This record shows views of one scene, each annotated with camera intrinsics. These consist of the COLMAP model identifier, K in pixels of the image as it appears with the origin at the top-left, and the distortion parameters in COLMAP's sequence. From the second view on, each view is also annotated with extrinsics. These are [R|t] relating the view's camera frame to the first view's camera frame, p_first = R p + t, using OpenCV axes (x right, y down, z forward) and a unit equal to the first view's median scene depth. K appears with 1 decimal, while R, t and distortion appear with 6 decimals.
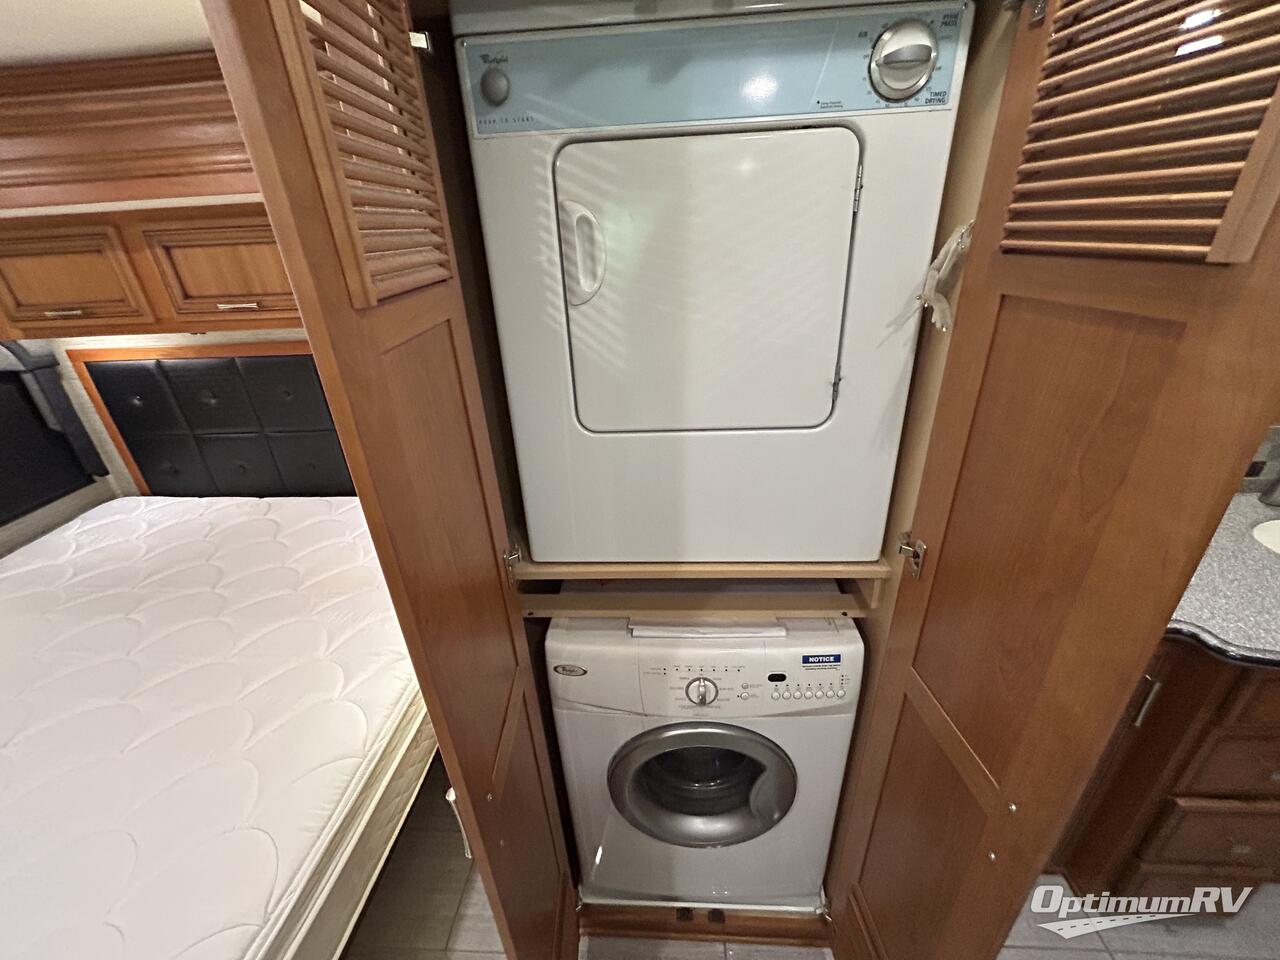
lens RADIAL K [[513.8, 0, 644.7], [0, 513.8, 478.9], [0, 0, 1]] dist [-0.001036, 0.000096]
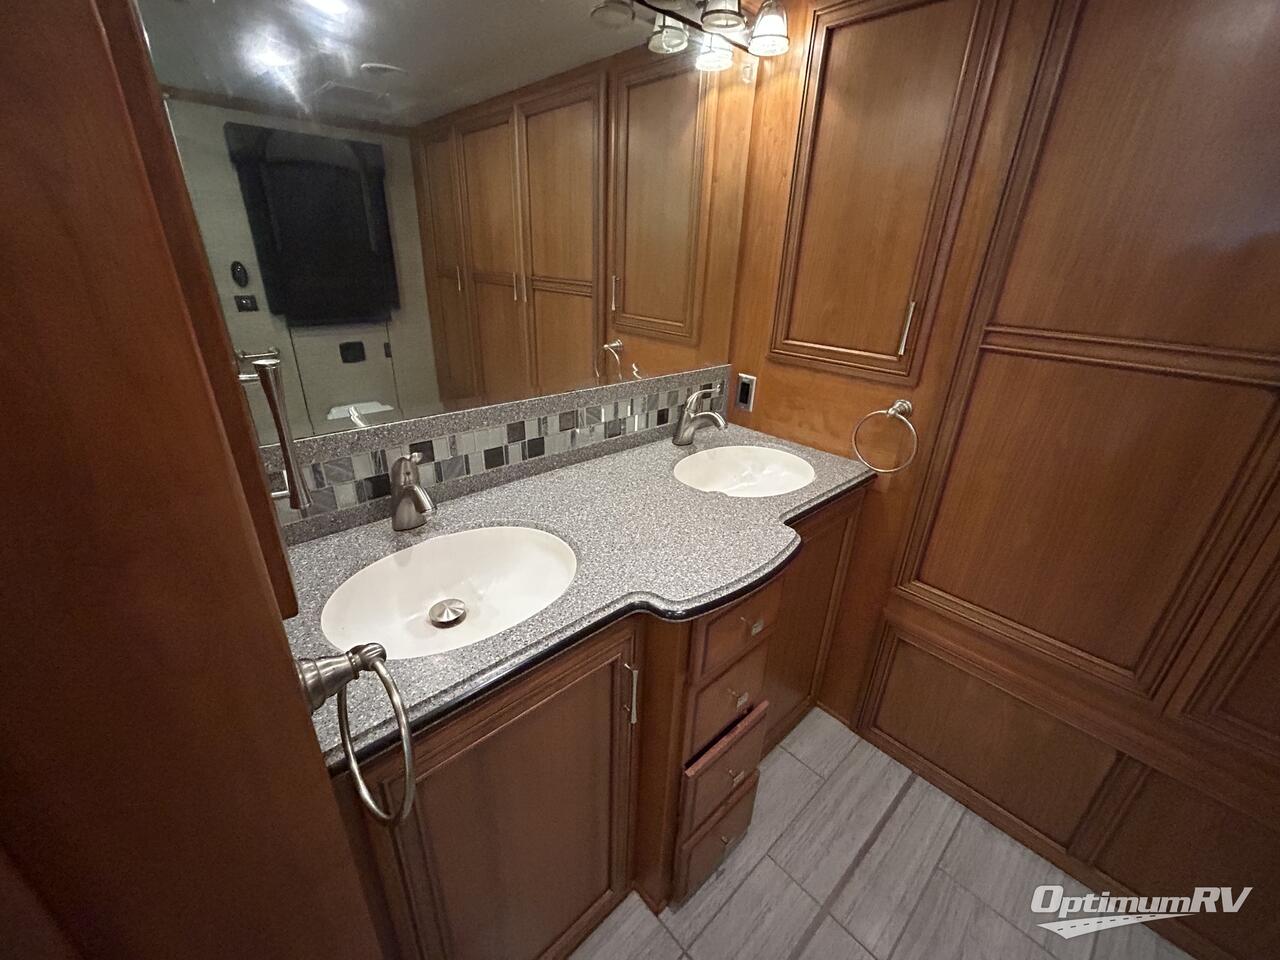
lens RADIAL K [[513.8, 0, 636.0], [0, 513.8, 478.6], [0, 0, 1]] dist [-0.001036, 0.000096]
pose [[0.695558, -0.224505, 0.682493, 0.479878], [0.254281, 0.965365, 0.058406, 0.041063], [-0.671967, 0.132921, 0.728555, 0.328857]]
